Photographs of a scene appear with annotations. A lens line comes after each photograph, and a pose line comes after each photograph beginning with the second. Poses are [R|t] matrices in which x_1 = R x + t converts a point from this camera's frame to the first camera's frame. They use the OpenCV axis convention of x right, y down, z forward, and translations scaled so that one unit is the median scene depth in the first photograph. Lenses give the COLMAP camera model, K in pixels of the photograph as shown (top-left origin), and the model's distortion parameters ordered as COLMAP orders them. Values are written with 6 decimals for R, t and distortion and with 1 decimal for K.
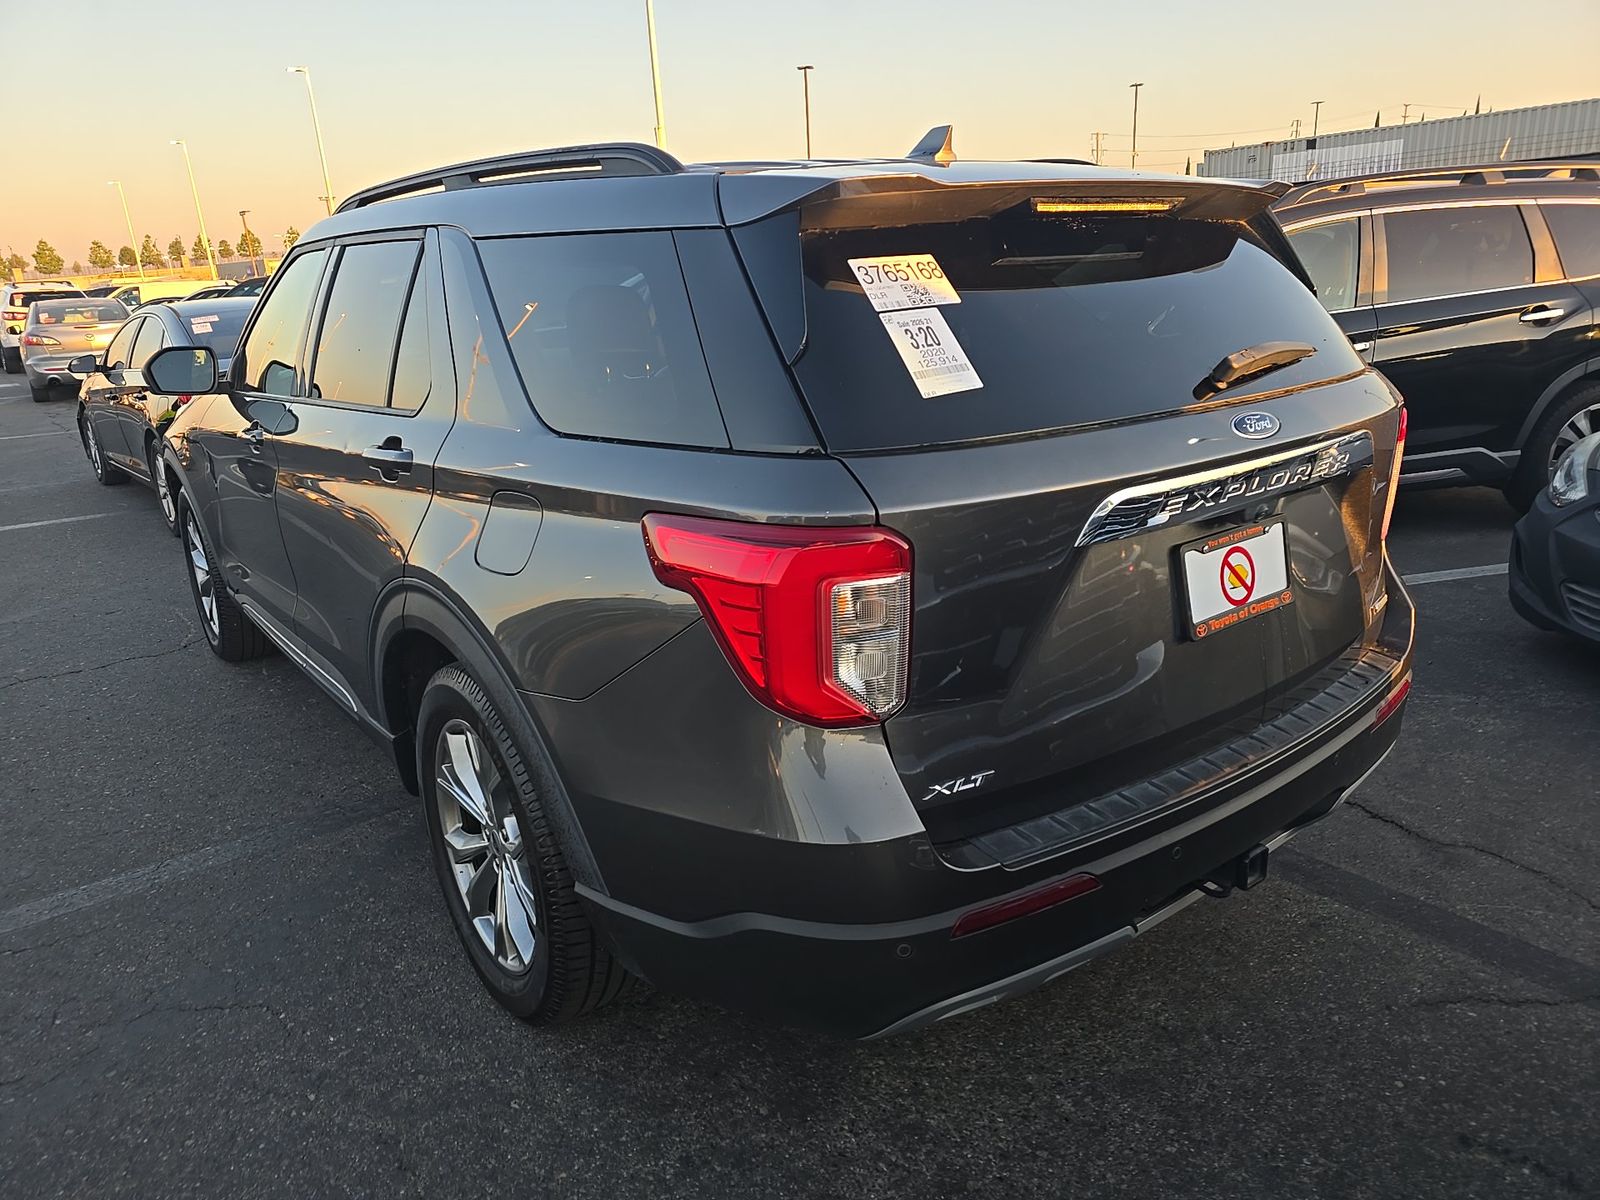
lens RADIAL K [[1034.0, 0, 805.6], [0, 1034.0, 603.3], [0, 0, 1]] dist [0.068051, -0.059824]
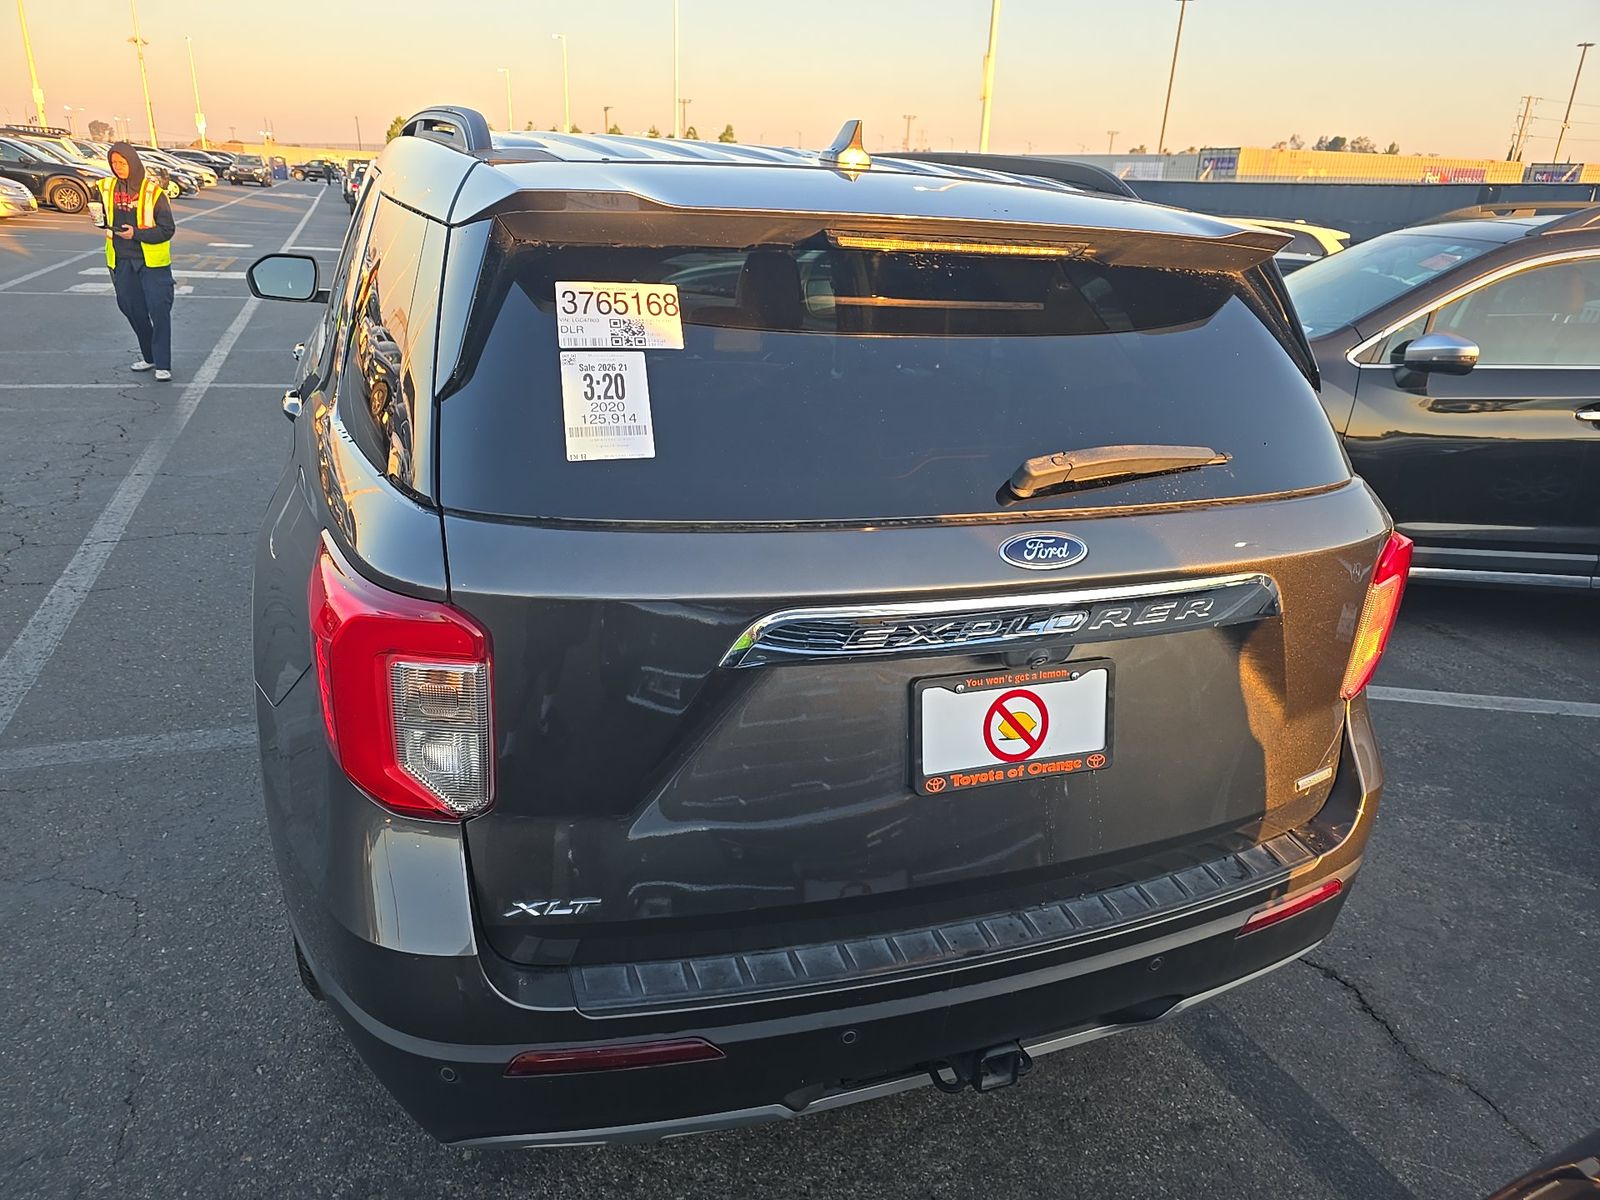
lens RADIAL K [[1034.0, 0, 805.6], [0, 1034.0, 603.3], [0, 0, 1]] dist [0.068051, -0.059824]
pose [[0.954184, 0.192113, -0.229401, 0.437567], [-0.180114, 0.980981, 0.072351, -0.152765], [0.238938, -0.027718, 0.970639, 0.187566]]
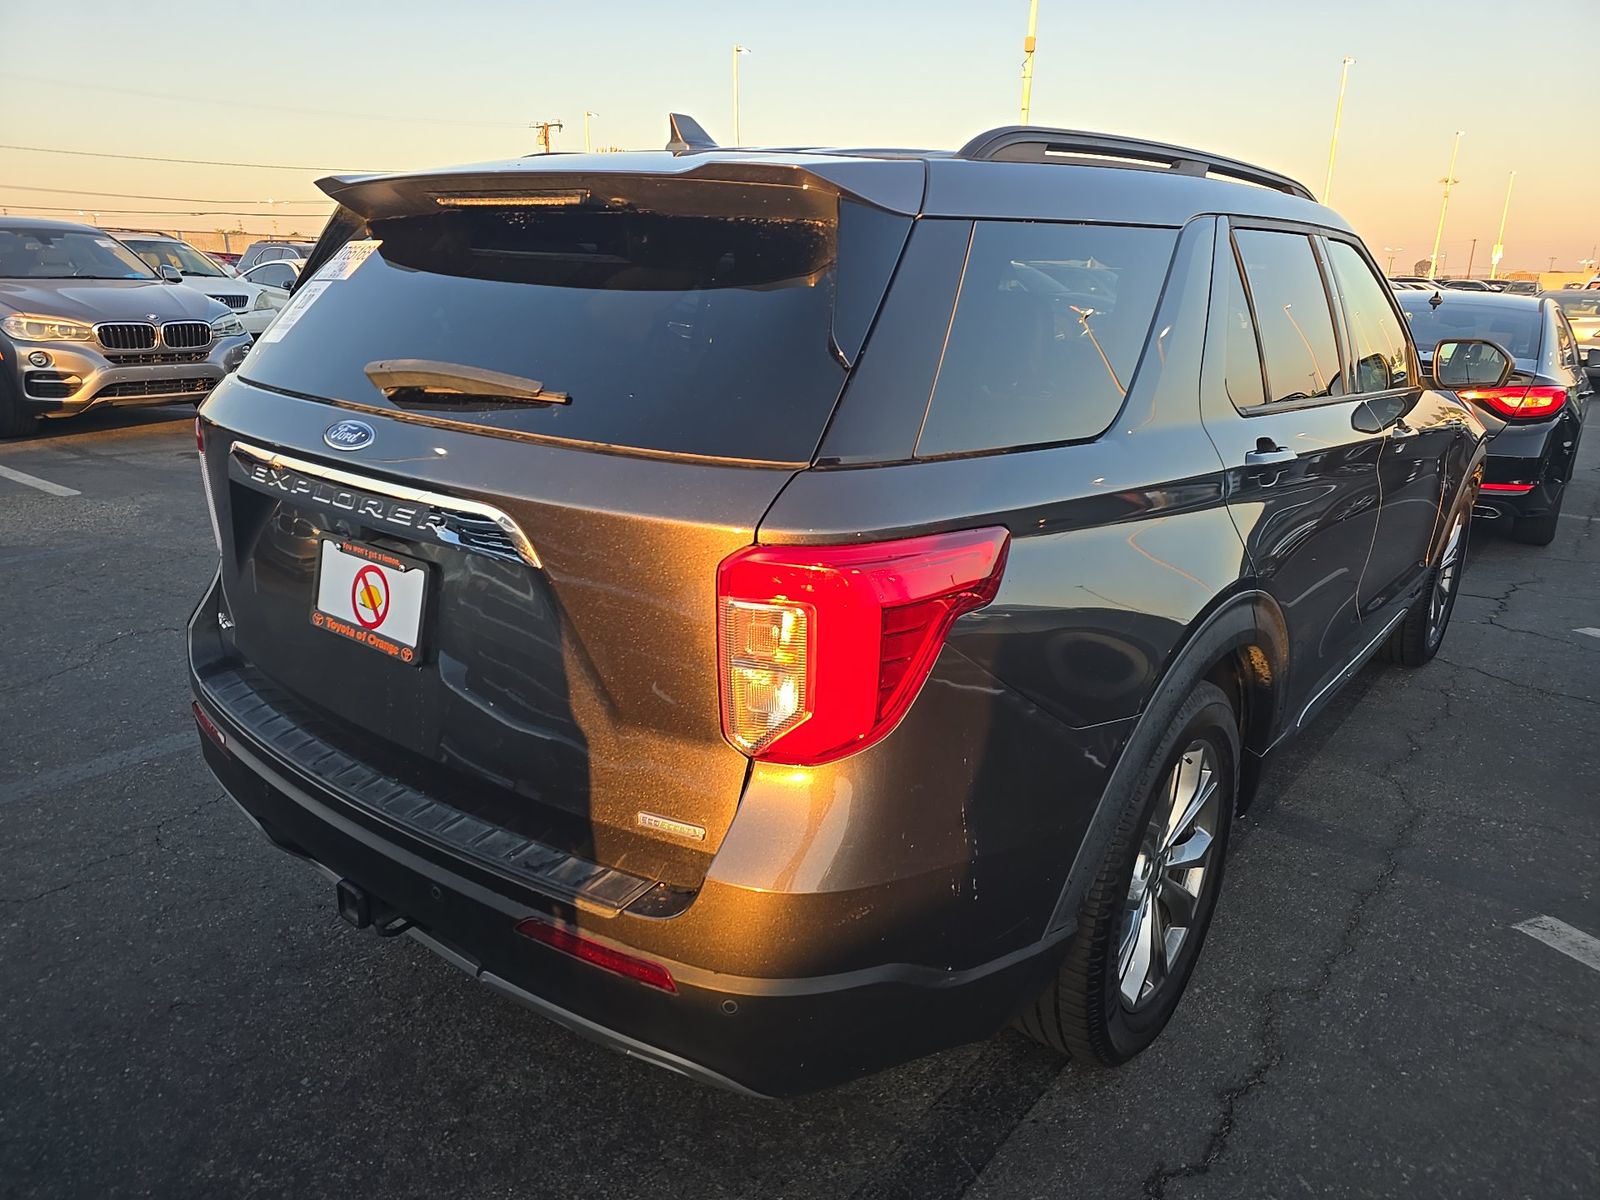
lens RADIAL K [[1034.0, 0, 805.6], [0, 1034.0, 603.3], [0, 0, 1]] dist [0.068051, -0.059824]
pose [[0.265789, 0.344104, -0.900527, 1.402020], [-0.338589, 0.907936, 0.247001, -0.395032], [0.902615, 0.239258, 0.357829, 1.050423]]
